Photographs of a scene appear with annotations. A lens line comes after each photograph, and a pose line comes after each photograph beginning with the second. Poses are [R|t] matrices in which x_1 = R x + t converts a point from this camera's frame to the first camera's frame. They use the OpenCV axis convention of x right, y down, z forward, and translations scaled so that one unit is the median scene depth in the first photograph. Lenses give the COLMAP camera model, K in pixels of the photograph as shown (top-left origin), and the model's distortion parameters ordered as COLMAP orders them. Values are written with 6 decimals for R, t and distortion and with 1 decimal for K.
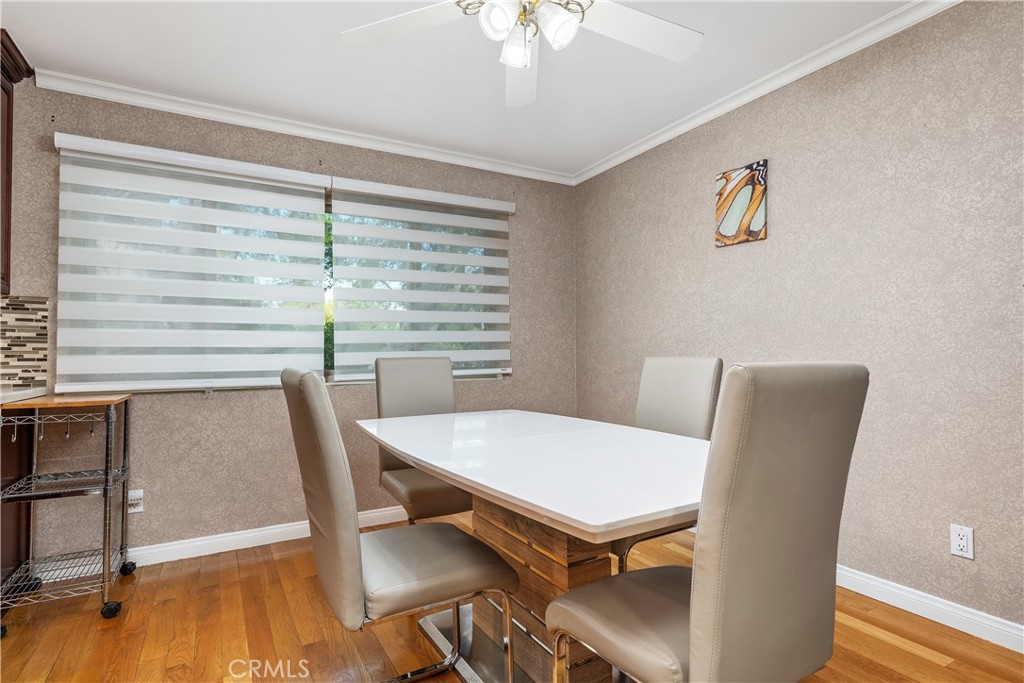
lens RADIAL K [[519.9, 0, 515.4], [0, 519.9, 340.7], [0, 0, 1]] dist [0.000198, 0.000129]
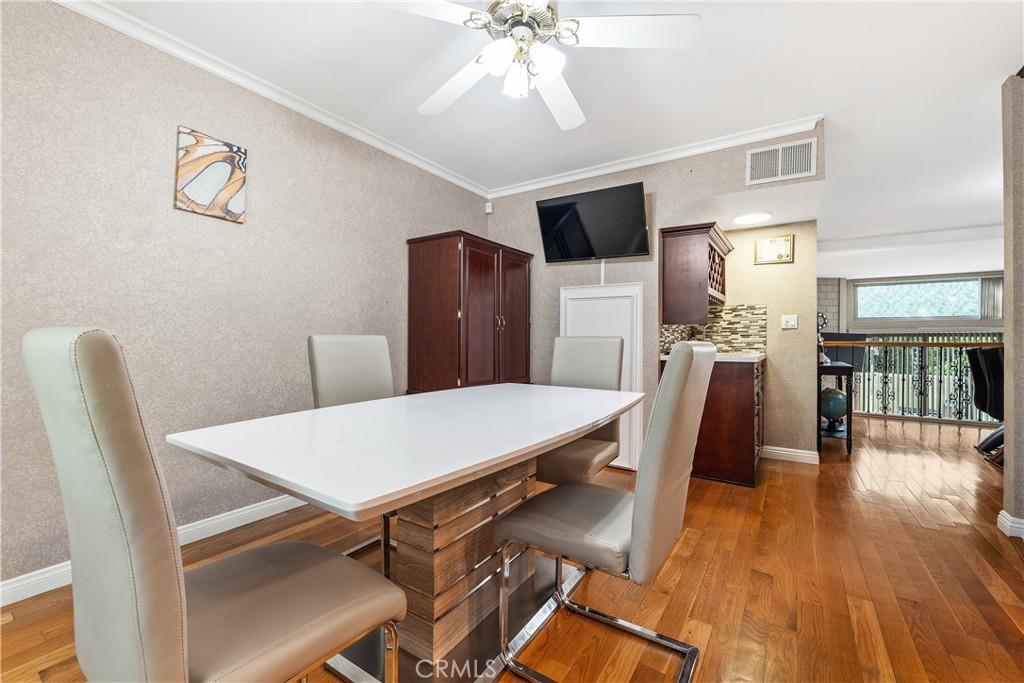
lens RADIAL K [[419.2, 0, 513.1], [0, 419.2, 336.9], [0, 0, 1]] dist [-0.011460, 0.000083]
pose [[-0.436163, 0.004589, 0.899856, -0.556897], [-0.025390, 0.999526, -0.017404, 0.036285], [-0.899509, -0.030439, -0.435840, 0.930168]]
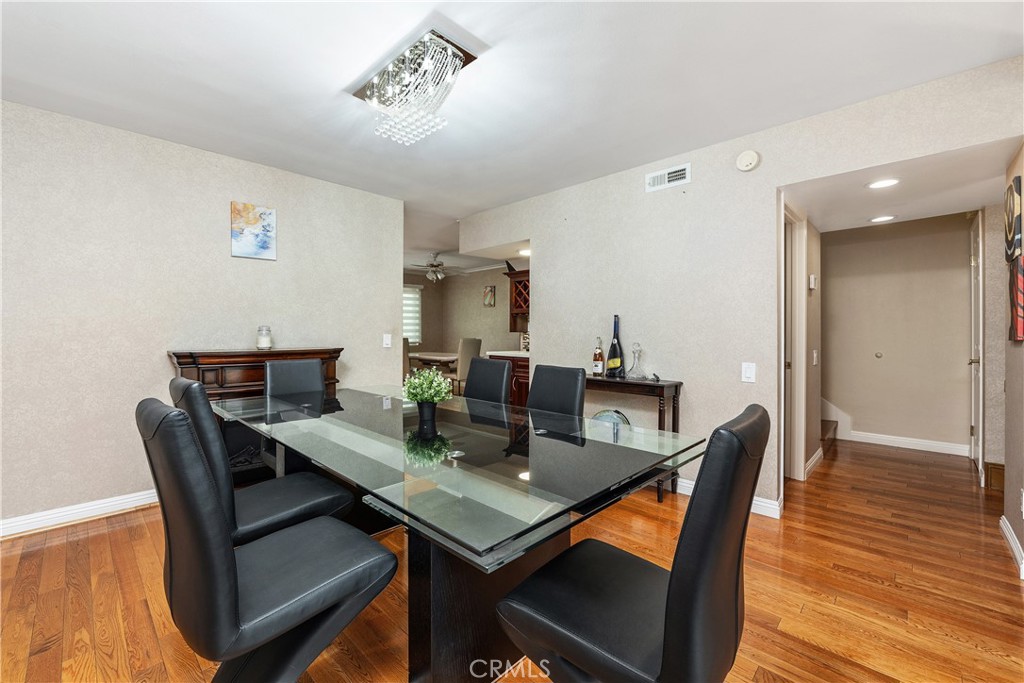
lens RADIAL K [[423.3, 0, 508.9], [0, 423.3, 330.3], [0, 0, 1]] dist [-0.012211, 0.000053]
pose [[0.963405, 0.008660, 0.267909, -0.258120], [-0.012943, 0.999815, 0.014227, -0.076361], [-0.267737, -0.017174, 0.963339, -2.150153]]
